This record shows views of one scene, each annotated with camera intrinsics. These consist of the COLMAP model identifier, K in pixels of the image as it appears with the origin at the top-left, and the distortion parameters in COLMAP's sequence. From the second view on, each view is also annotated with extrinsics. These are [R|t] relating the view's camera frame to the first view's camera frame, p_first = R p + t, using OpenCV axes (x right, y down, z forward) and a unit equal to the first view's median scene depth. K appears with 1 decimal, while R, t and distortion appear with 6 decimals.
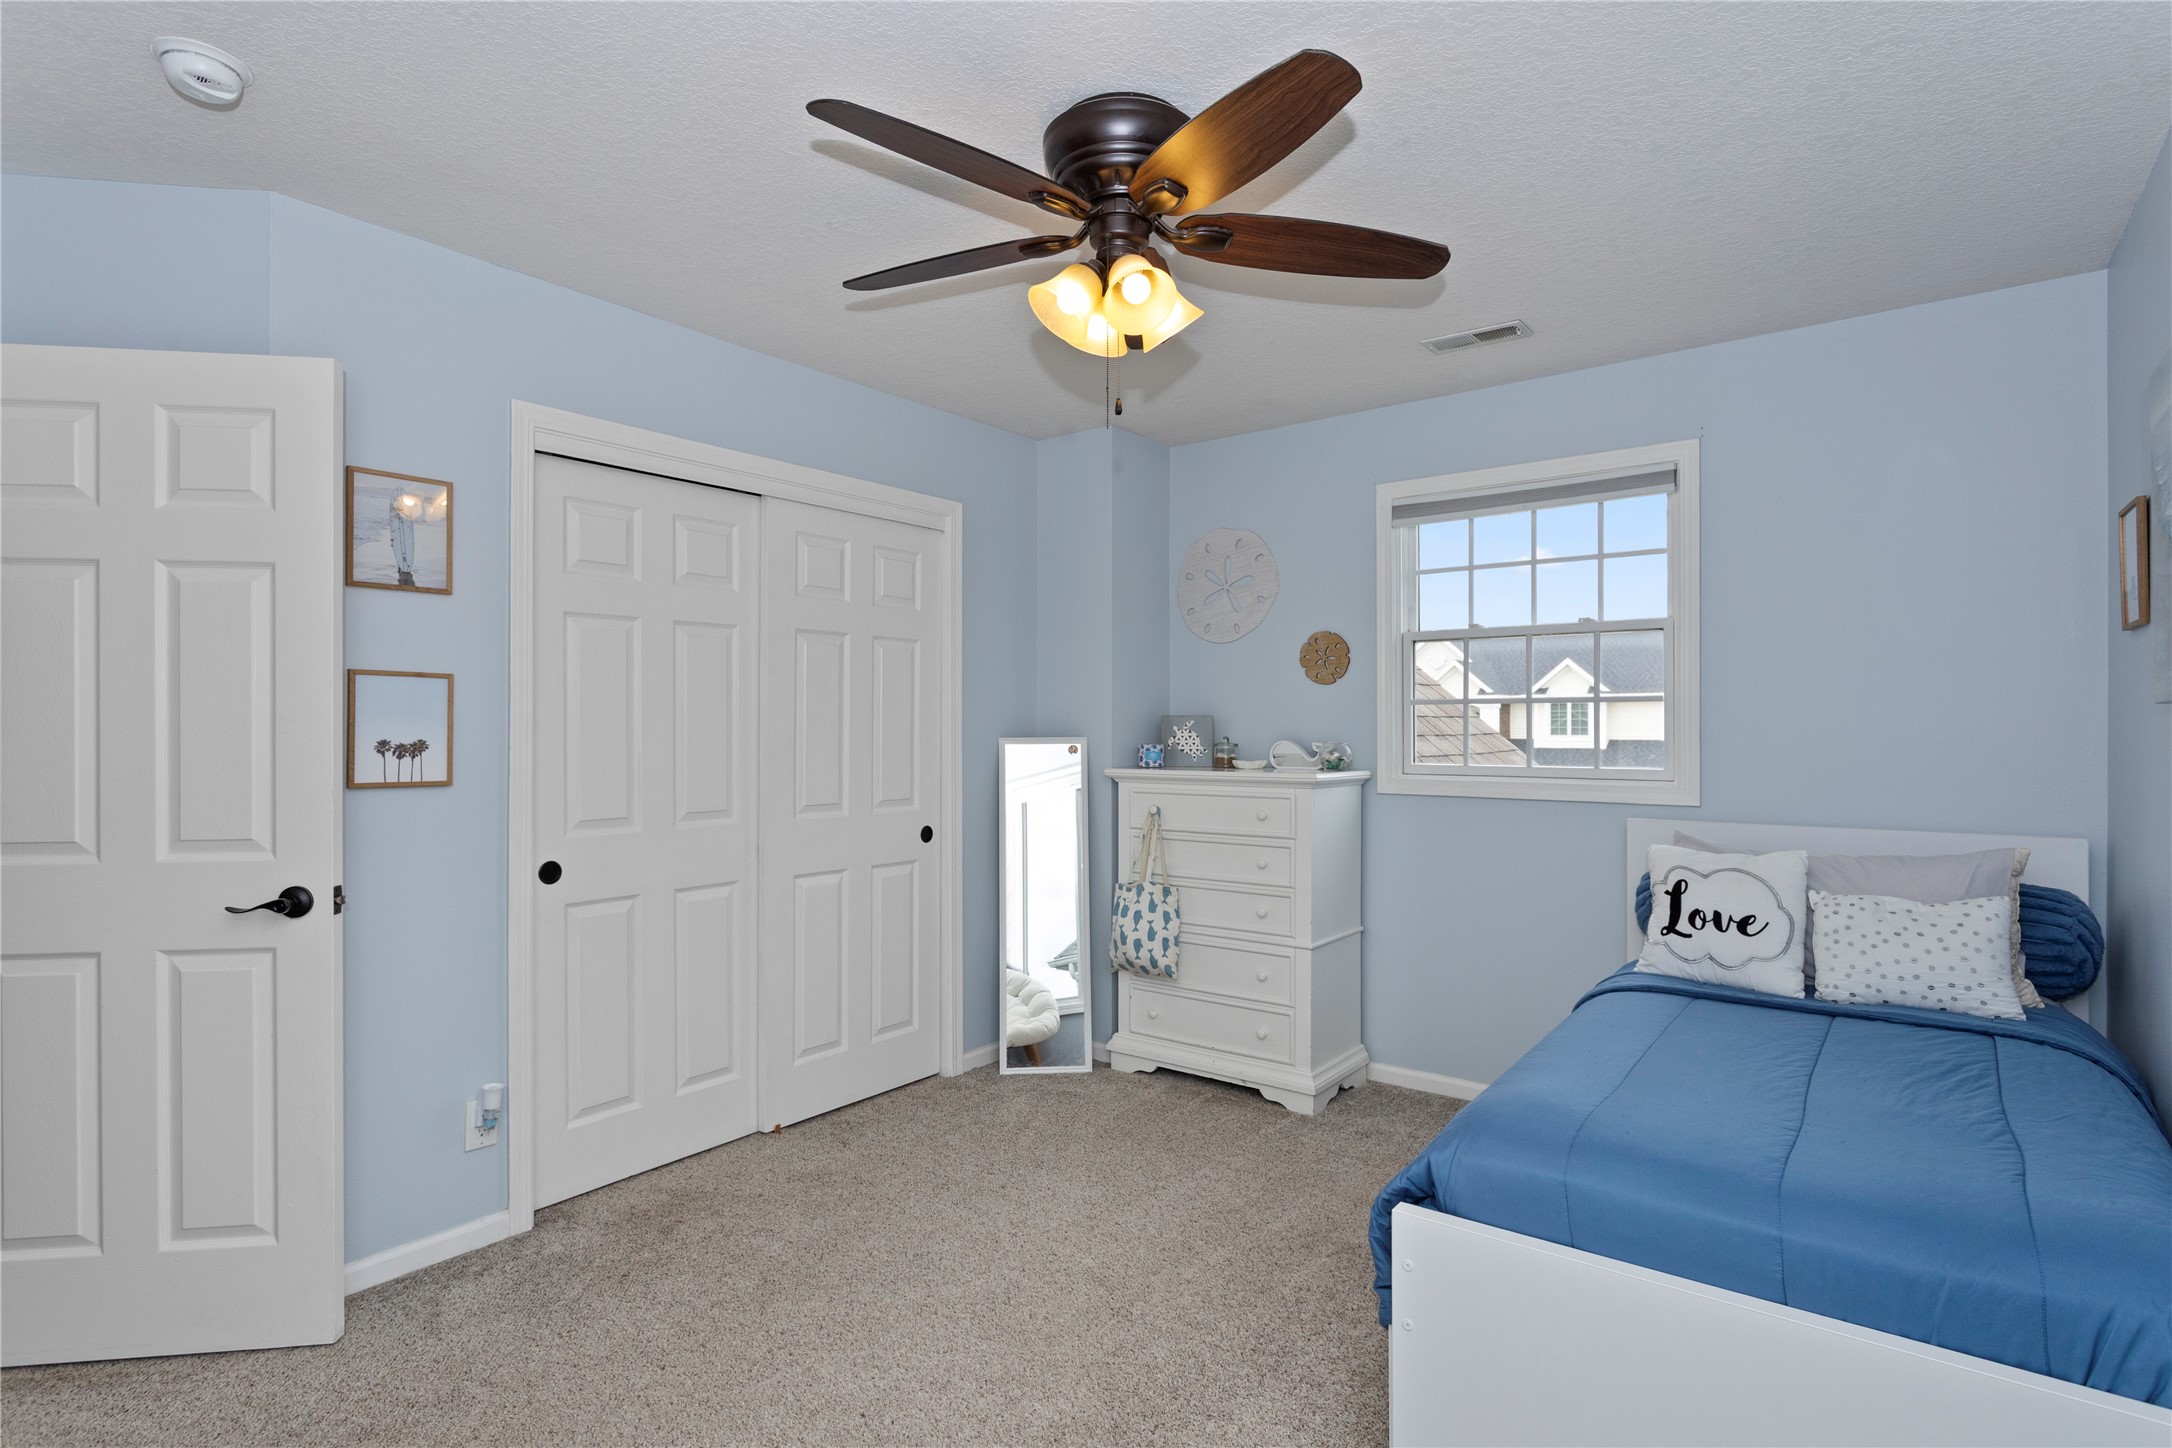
lens RADIAL K [[1137.5, 0, 1085.9], [0, 1137.5, 719.4], [0, 0, 1]] dist [0.021158, 0.002418]
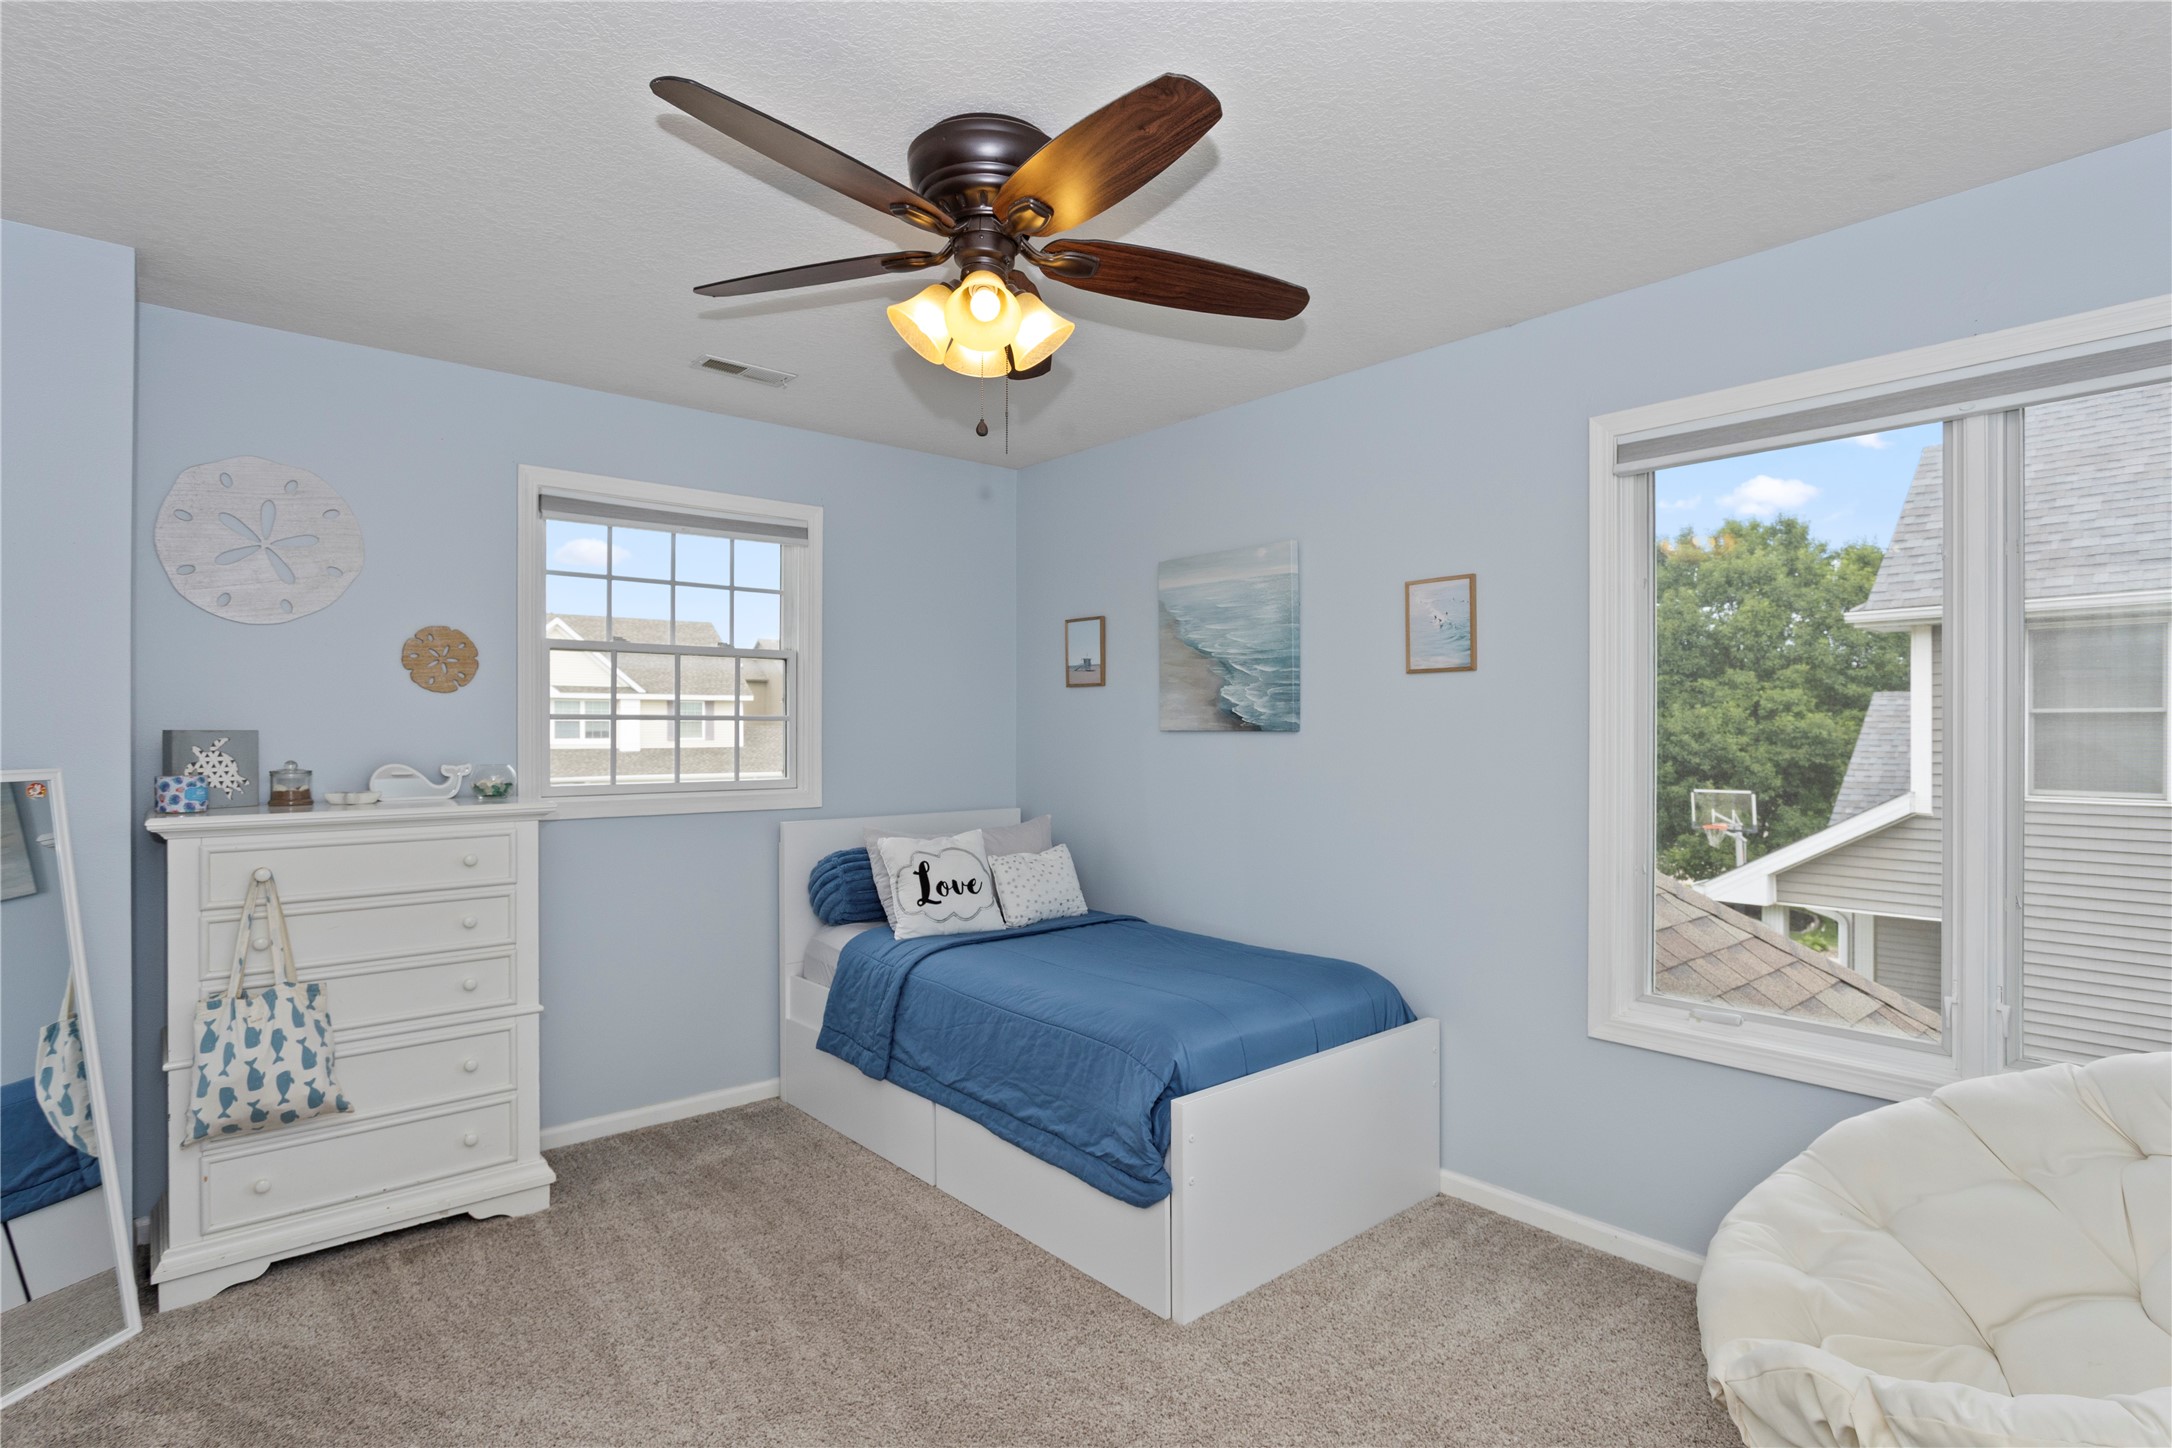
lens RADIAL K [[1137.5, 0, 1089.3], [0, 1137.5, 726.7], [0, 0, 1]] dist [0.021158, 0.002418]
pose [[0.181626, 0.005021, 0.983355, -0.542024], [-0.005551, 0.999976, -0.004081, -0.006346], [-0.983352, -0.004717, 0.181650, 0.439279]]
